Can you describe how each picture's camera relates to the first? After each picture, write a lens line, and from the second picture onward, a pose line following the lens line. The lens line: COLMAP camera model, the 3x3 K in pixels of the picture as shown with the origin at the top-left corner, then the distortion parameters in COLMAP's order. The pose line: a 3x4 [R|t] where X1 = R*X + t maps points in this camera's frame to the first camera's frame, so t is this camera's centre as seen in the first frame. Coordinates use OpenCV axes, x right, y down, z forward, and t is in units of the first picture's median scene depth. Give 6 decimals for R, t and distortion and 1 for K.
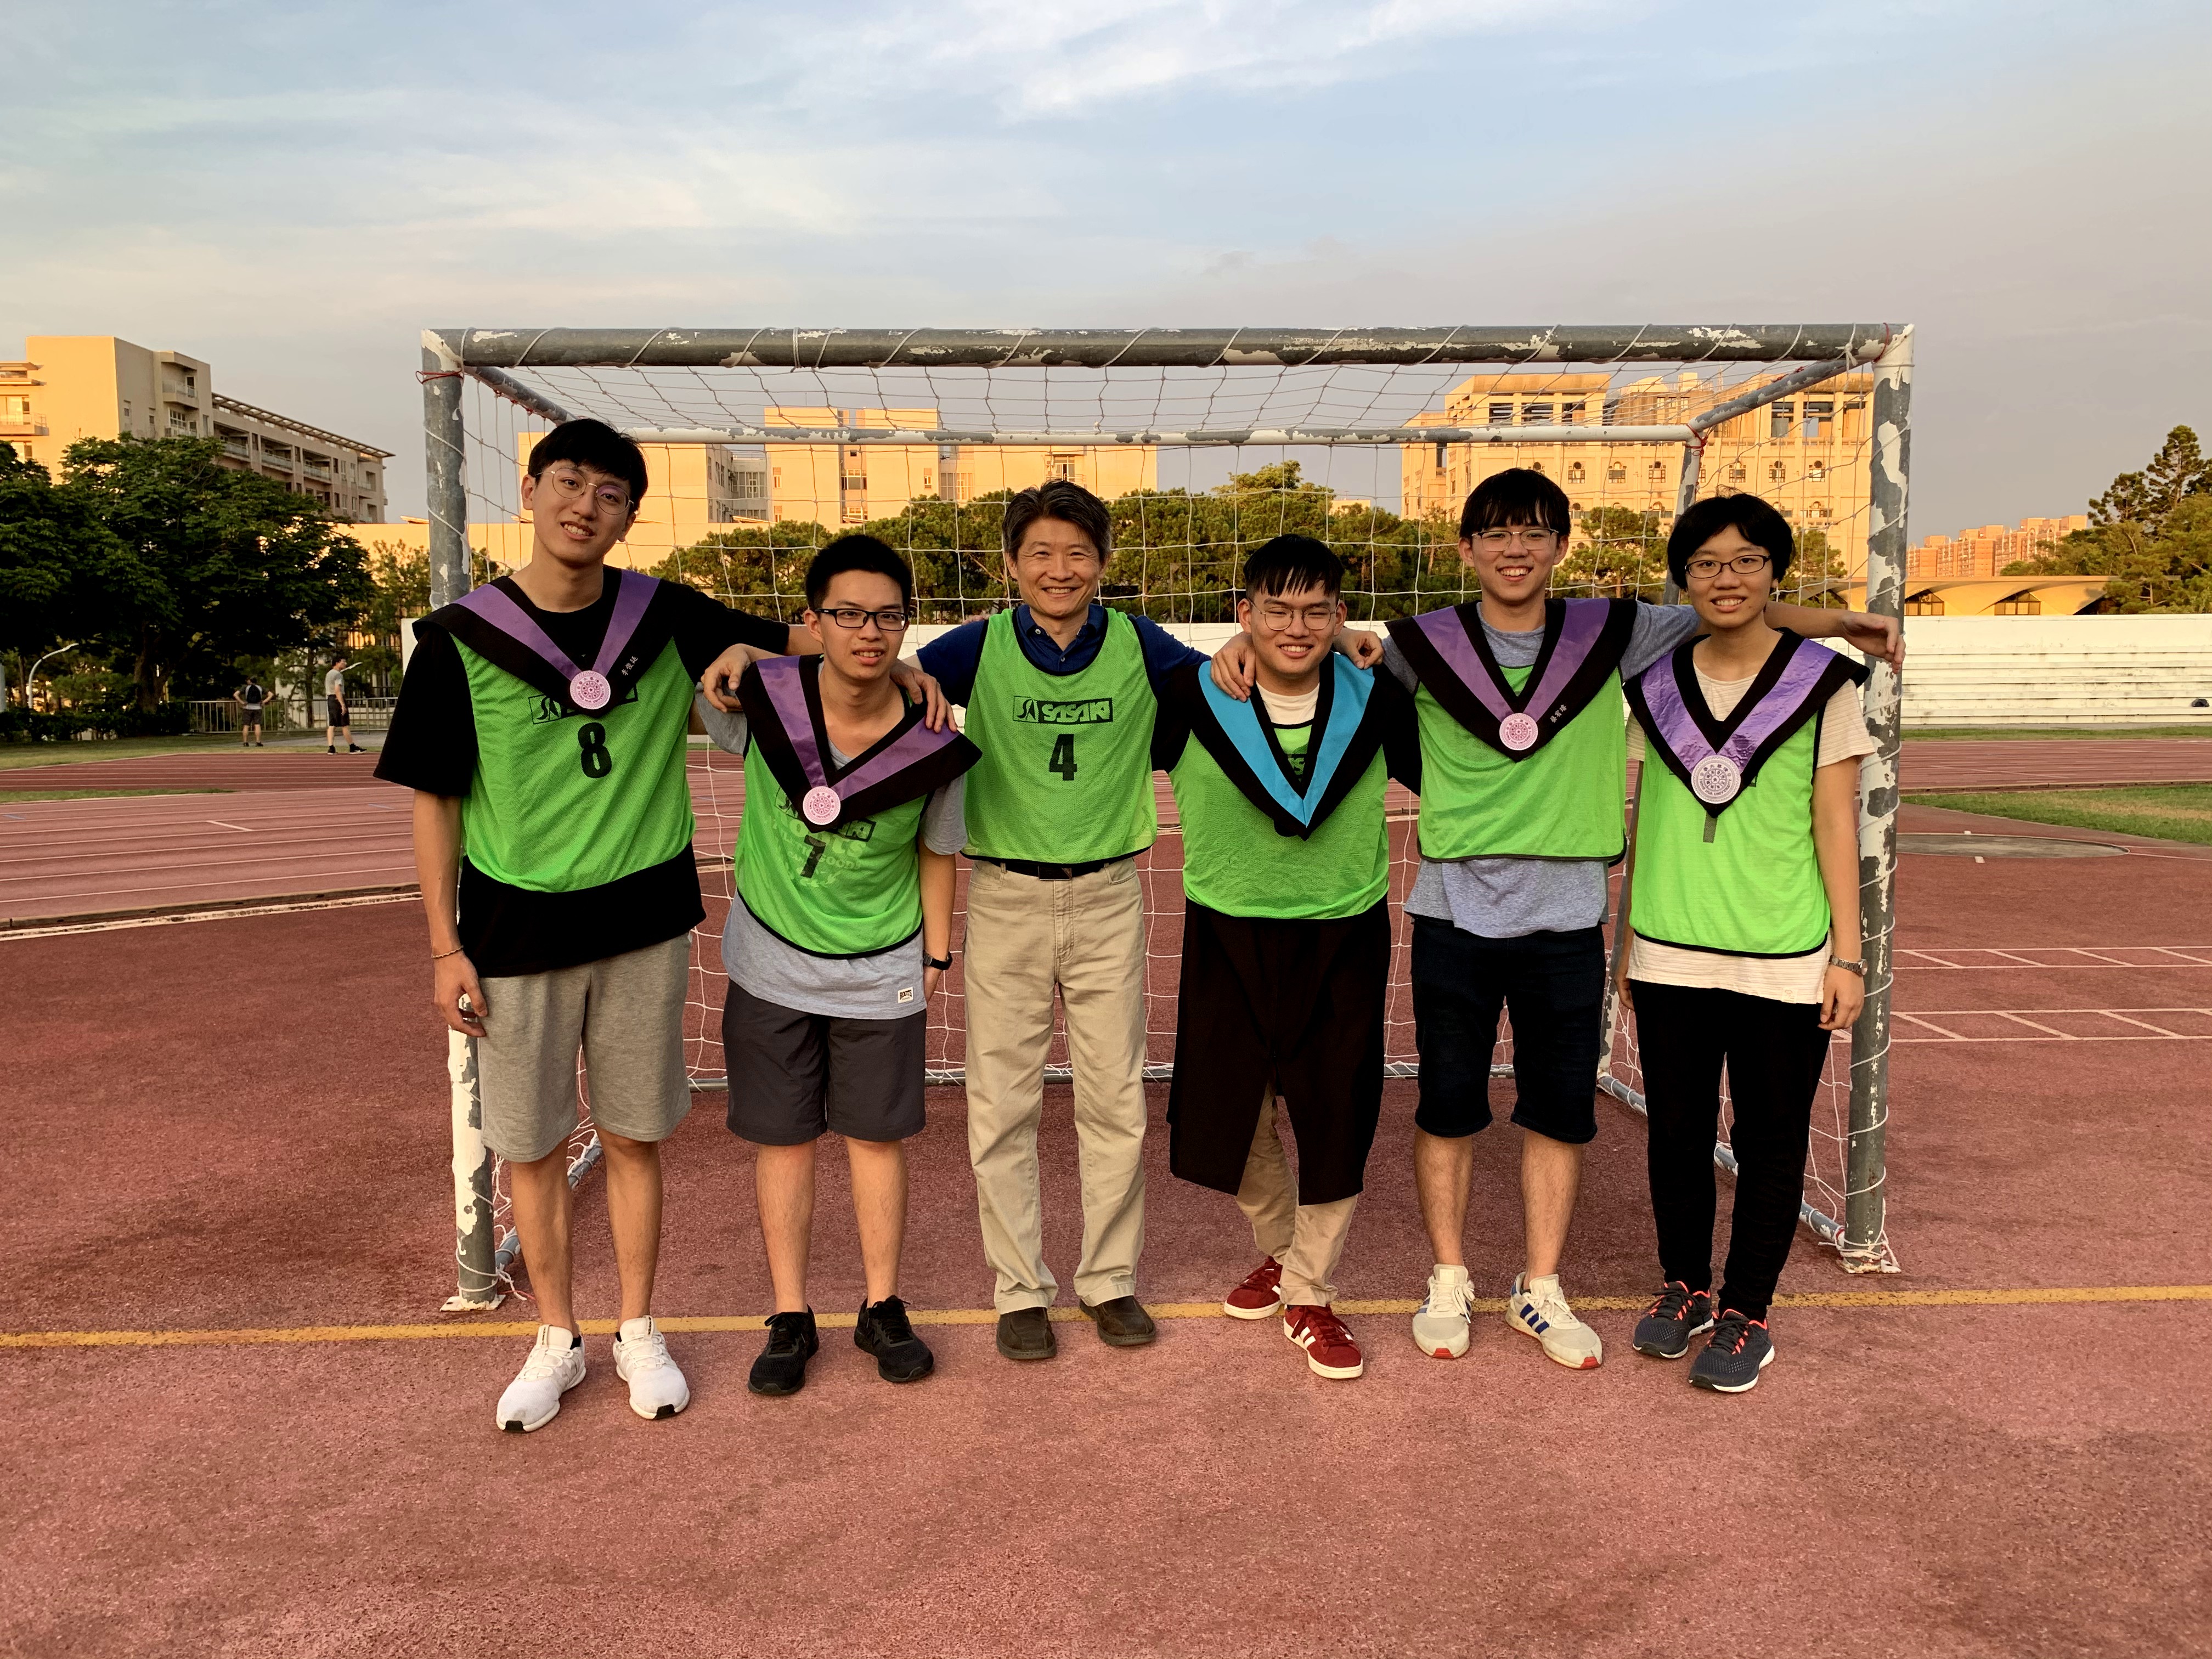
lens RADIAL K [[1727.2, 0, 1093.4], [0, 1727.2, 819.5], [0, 0, 1]] dist [0.002921, 0.006368]
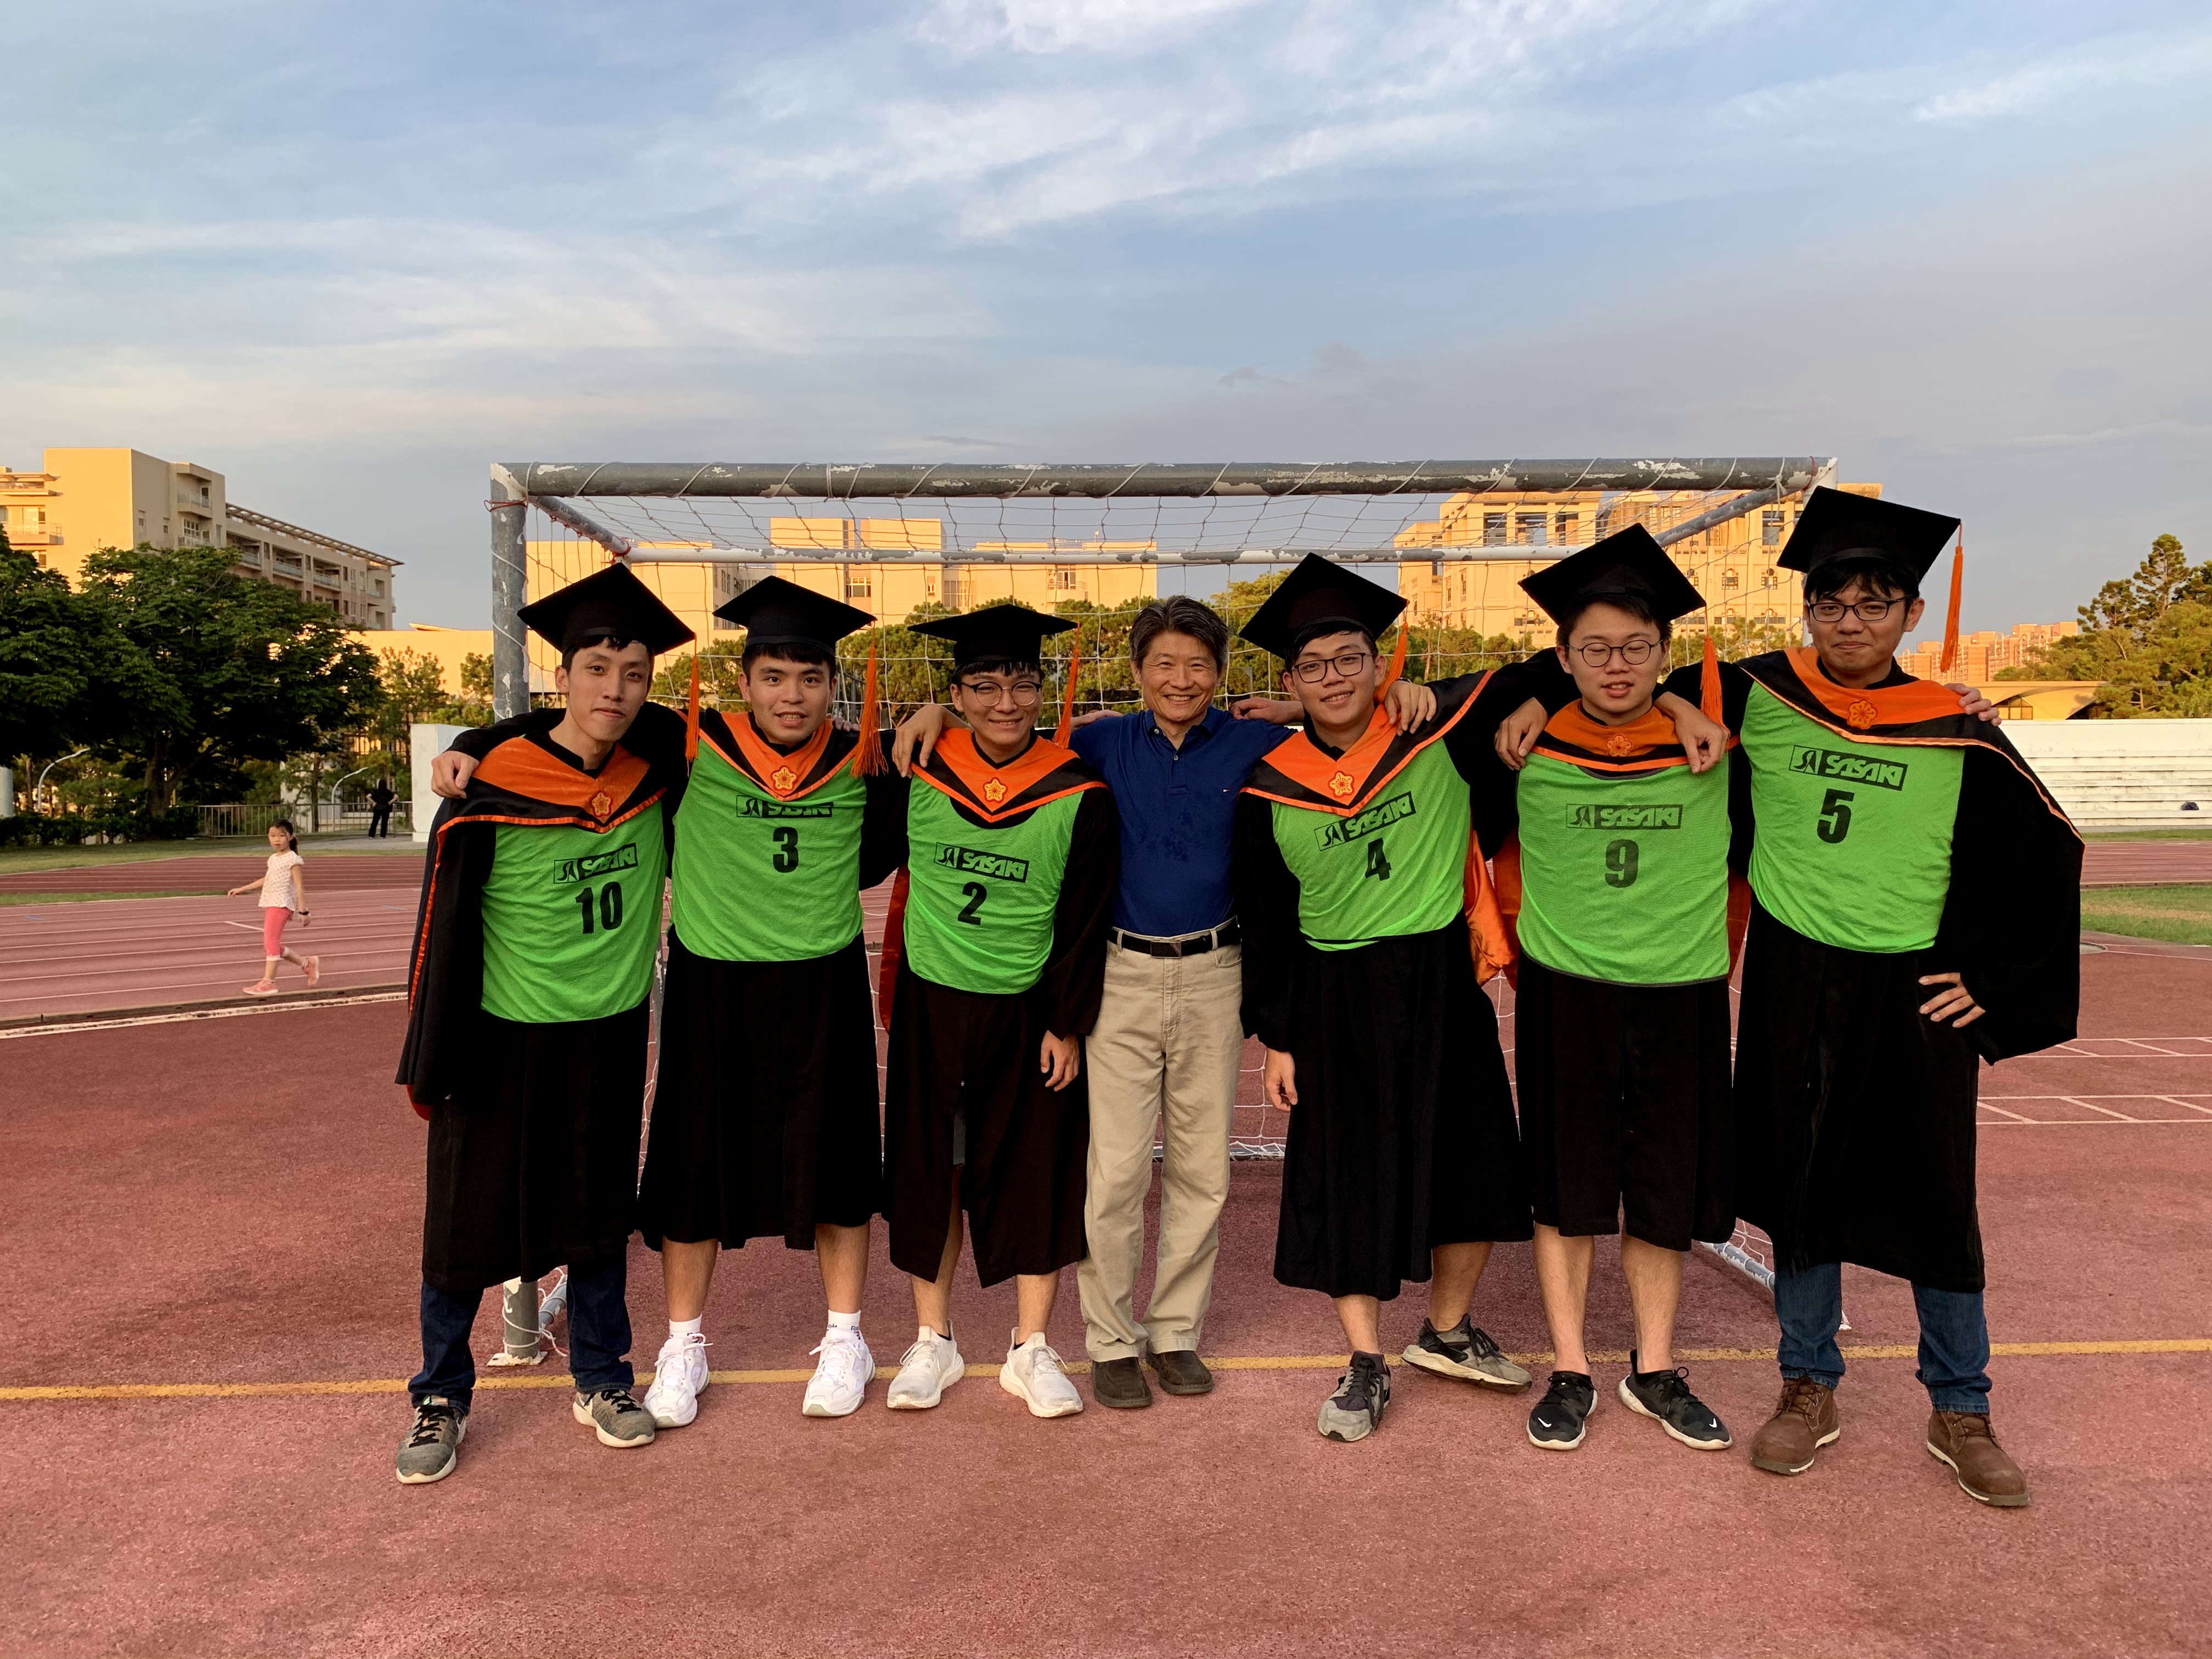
lens RADIAL K [[1727.2, 0, 1093.4], [0, 1727.2, 819.5], [0, 0, 1]] dist [0.002921, 0.006368]
pose [[1.000000, -0.000455, -0.000370, -0.001434], [0.000431, 0.998176, -0.060368, 0.010450], [0.000397, 0.060368, 0.998176, -0.083258]]
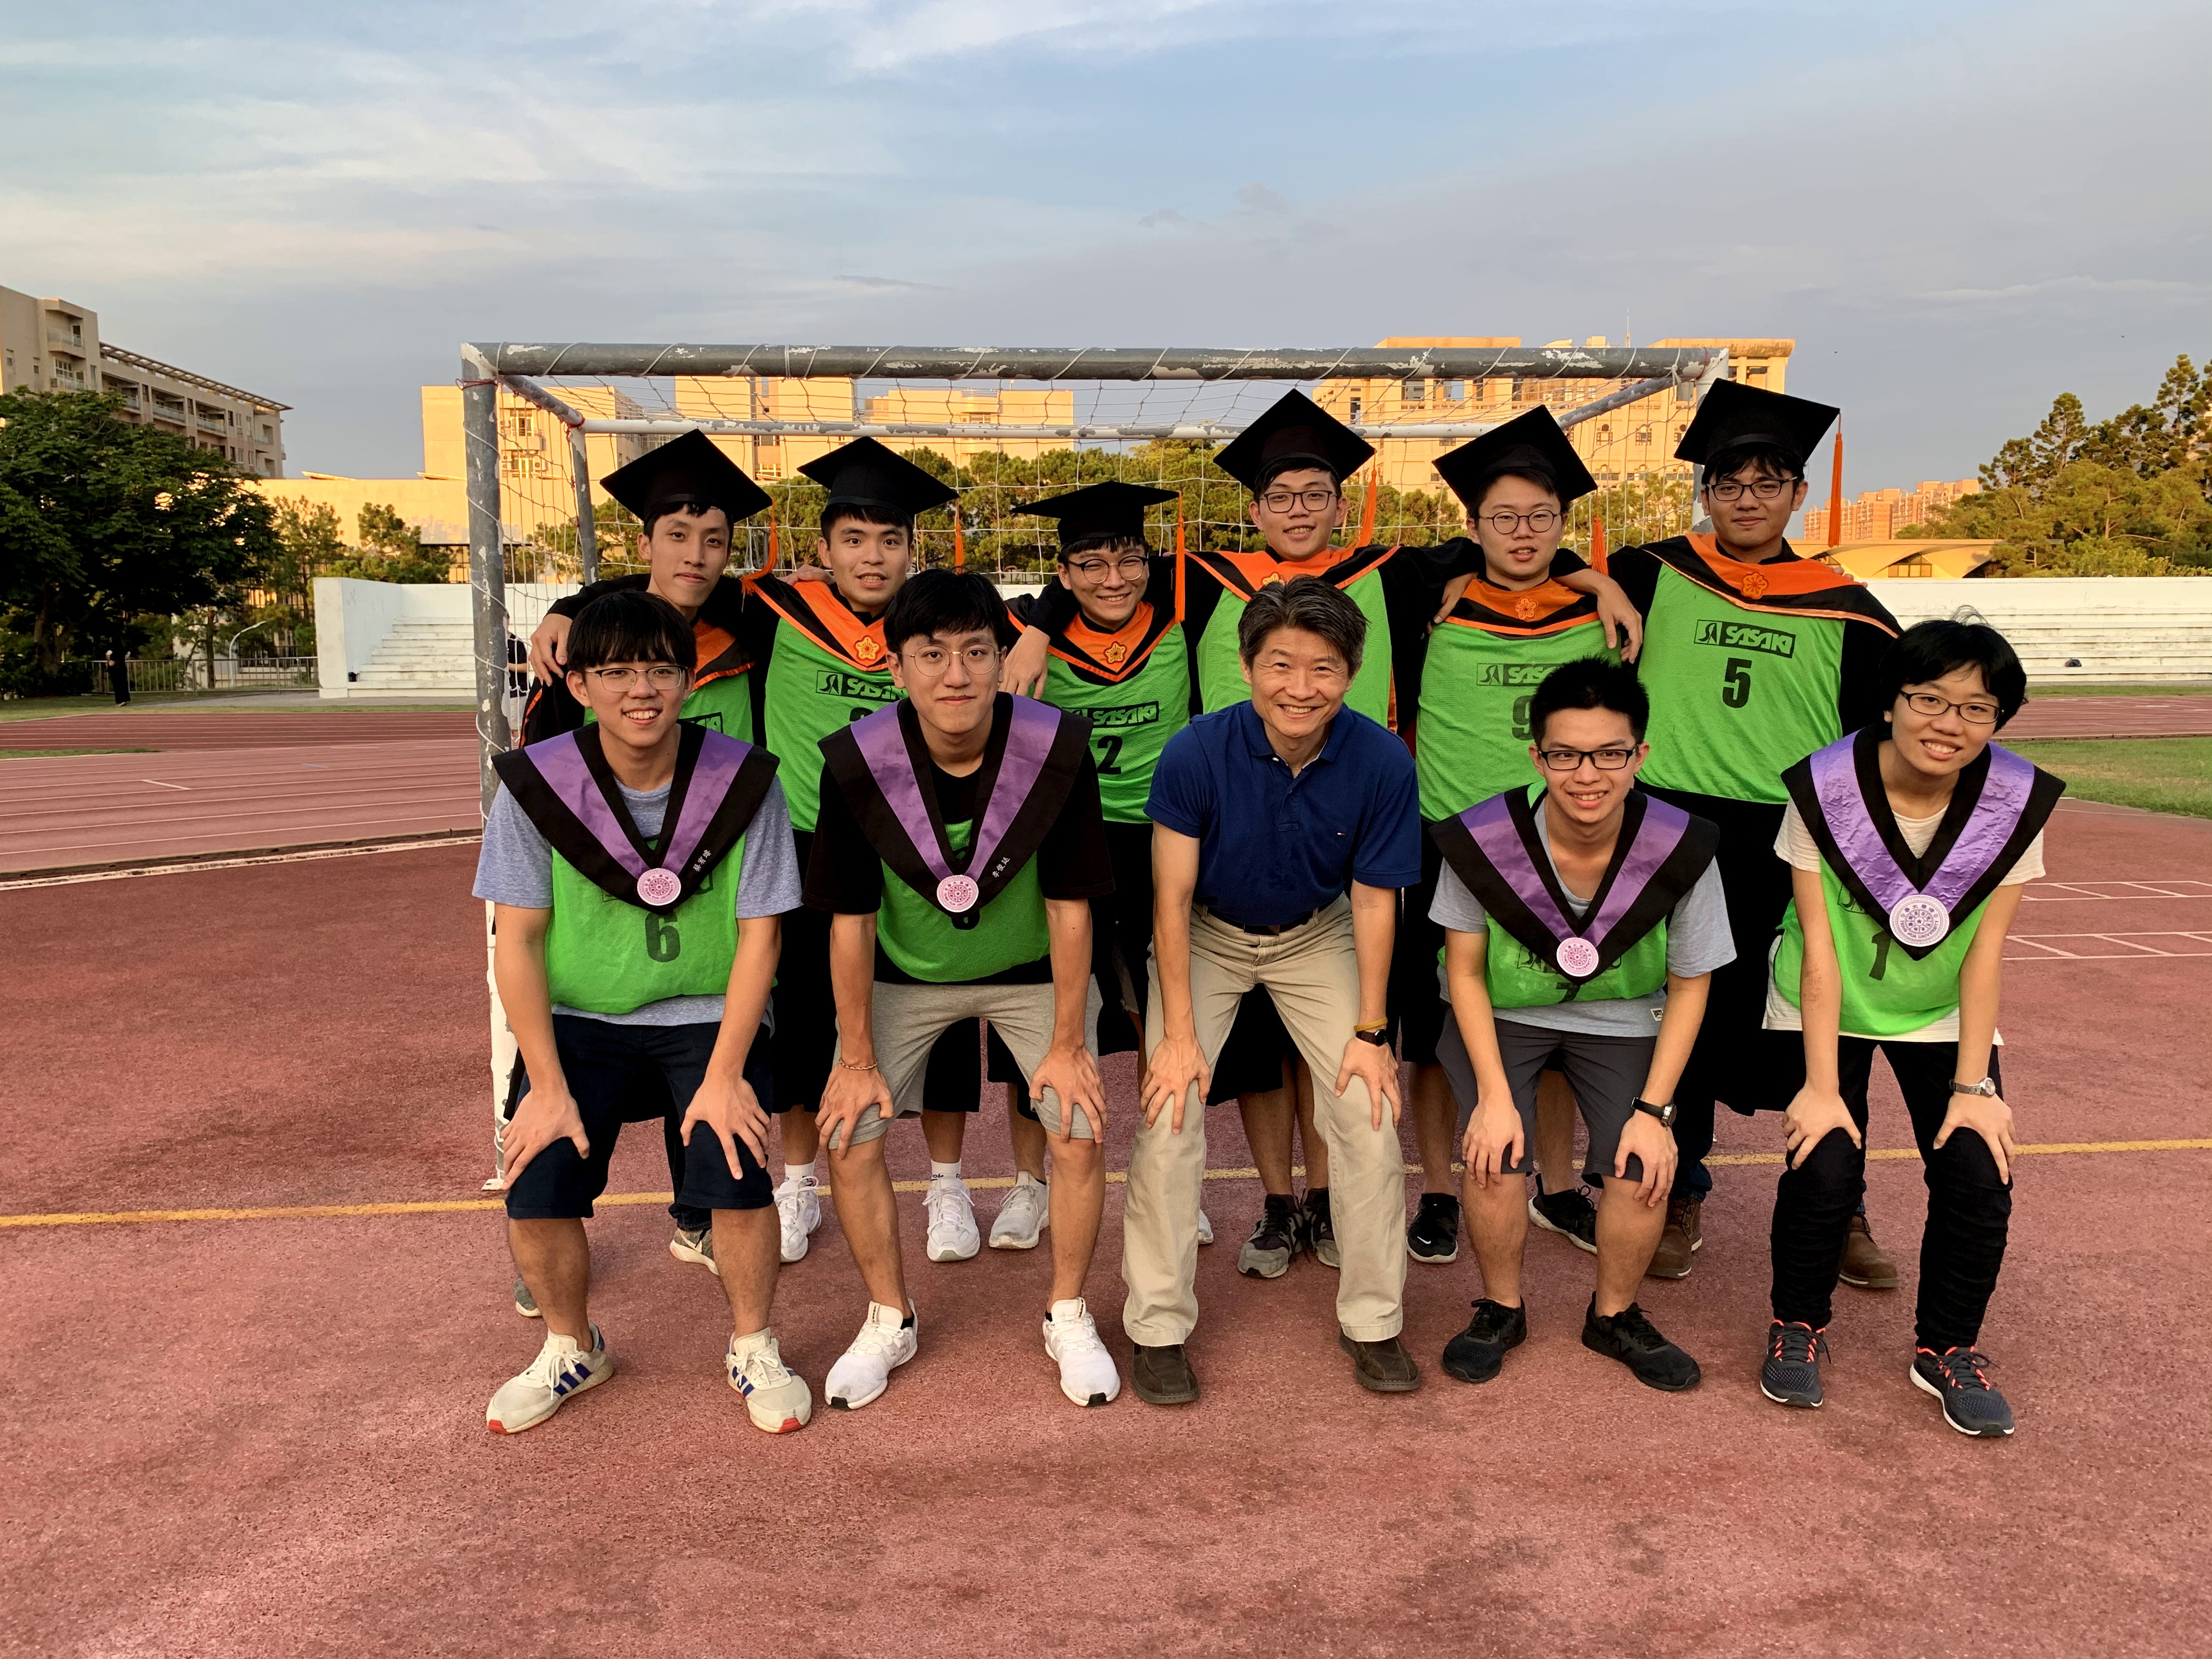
lens RADIAL K [[1727.2, 0, 1093.4], [0, 1727.2, 819.5], [0, 0, 1]] dist [0.002921, 0.006368]
pose [[0.998826, -0.004137, 0.048262, -0.020670], [0.003015, 0.999724, 0.023285, 0.008749], [-0.048345, -0.023112, 0.998563, -0.163404]]
